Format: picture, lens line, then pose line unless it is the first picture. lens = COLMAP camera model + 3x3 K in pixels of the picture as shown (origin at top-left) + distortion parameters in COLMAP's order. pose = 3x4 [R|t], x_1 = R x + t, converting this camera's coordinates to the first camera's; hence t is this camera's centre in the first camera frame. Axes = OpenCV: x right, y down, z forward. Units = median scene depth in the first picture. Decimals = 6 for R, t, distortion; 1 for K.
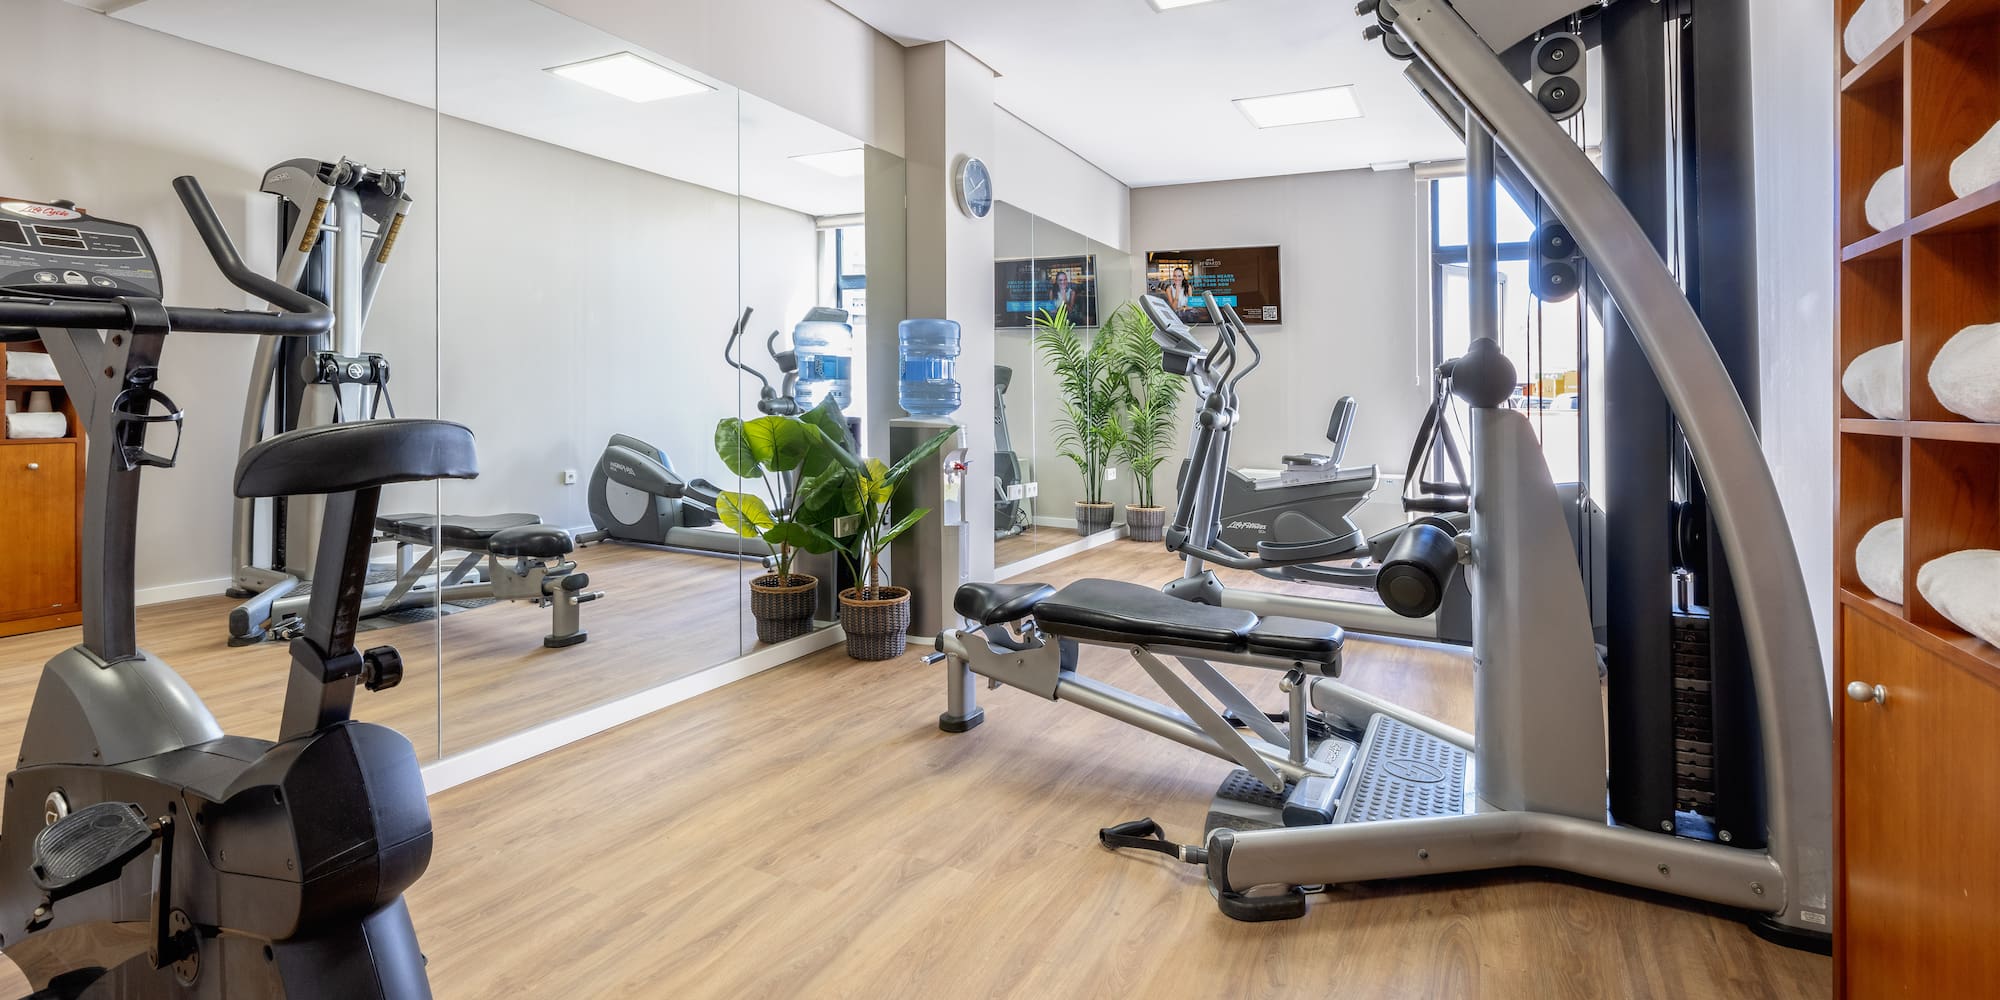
lens RADIAL K [[990.8, 0, 841.5], [0, 990.8, 407.9], [0, 0, 1]] dist [-0.000443, 0.000150]
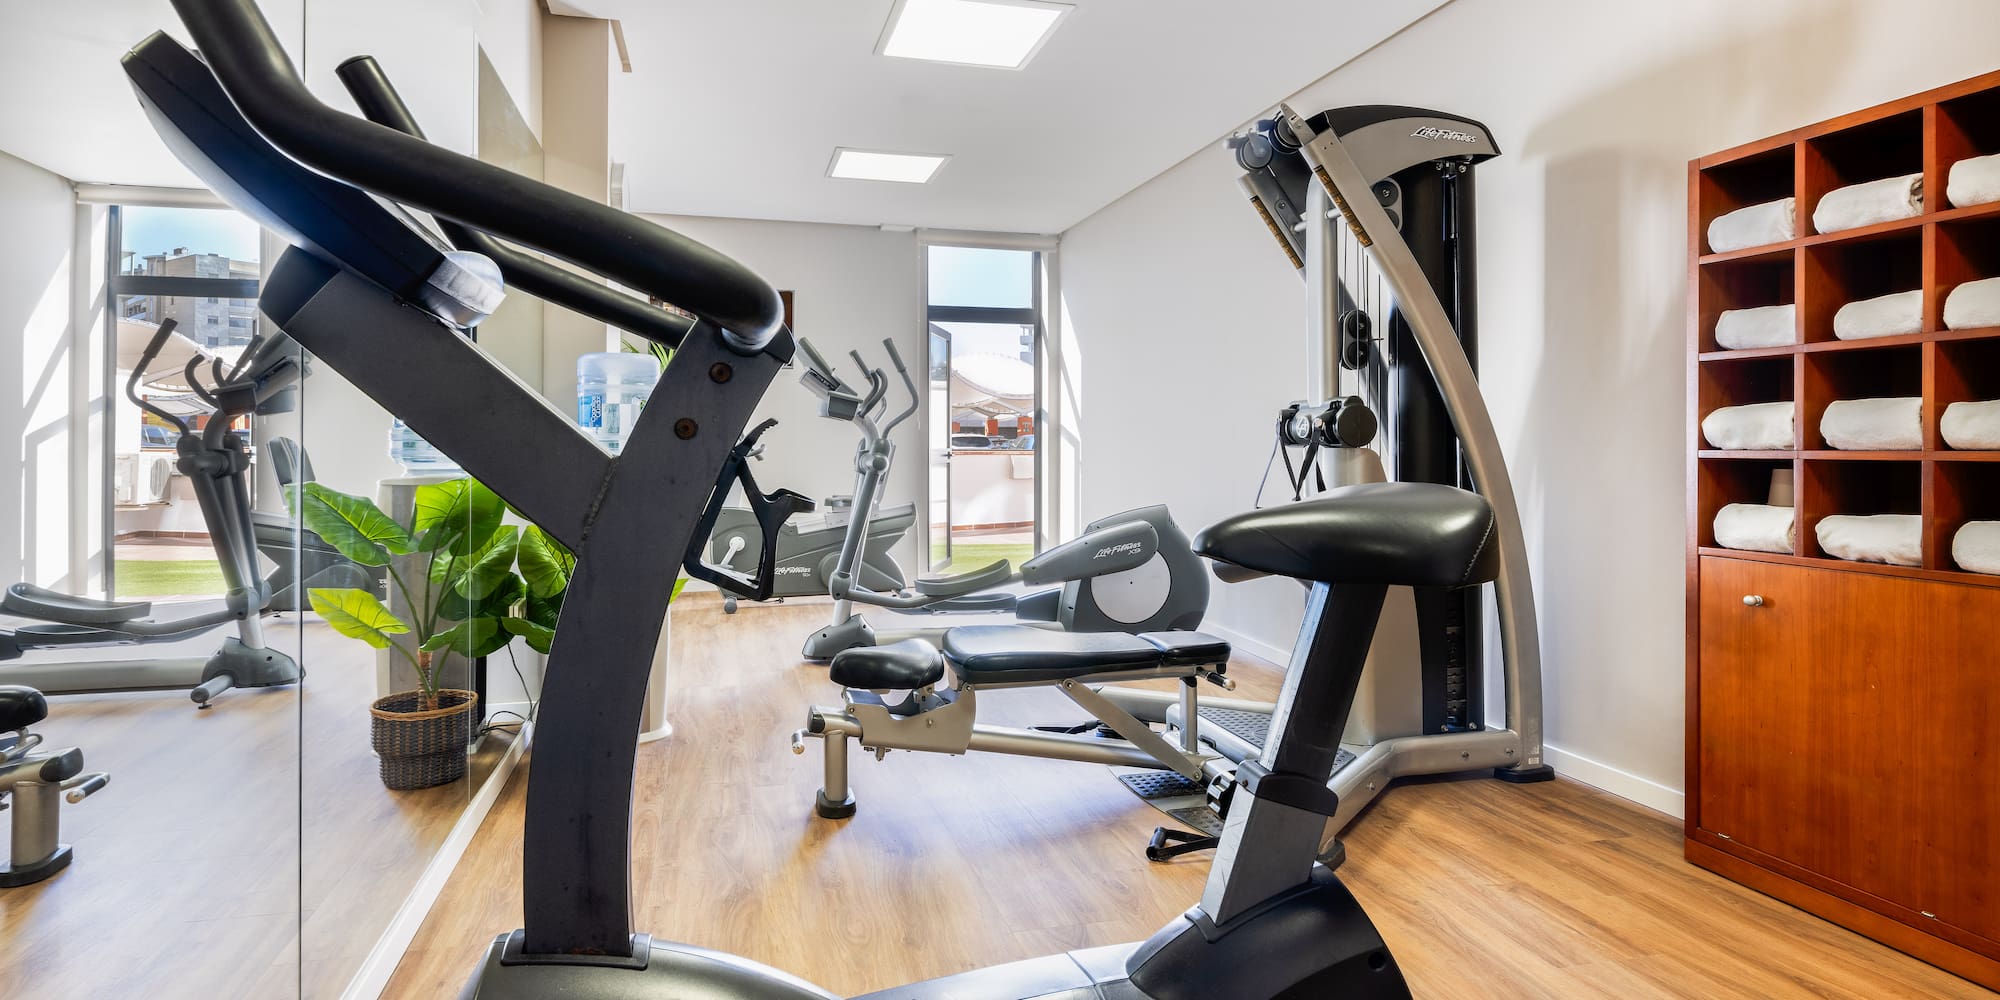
lens RADIAL K [[1073.4, 0, 1001.3], [0, 1073.4, 440.5], [0, 0, 1]] dist [-0.001610, -0.000338]
pose [[0.710335, -0.011986, 0.703761, -0.680224], [0.020393, 0.999786, -0.003555, -0.014127], [-0.703568, 0.016877, 0.710428, 0.287607]]
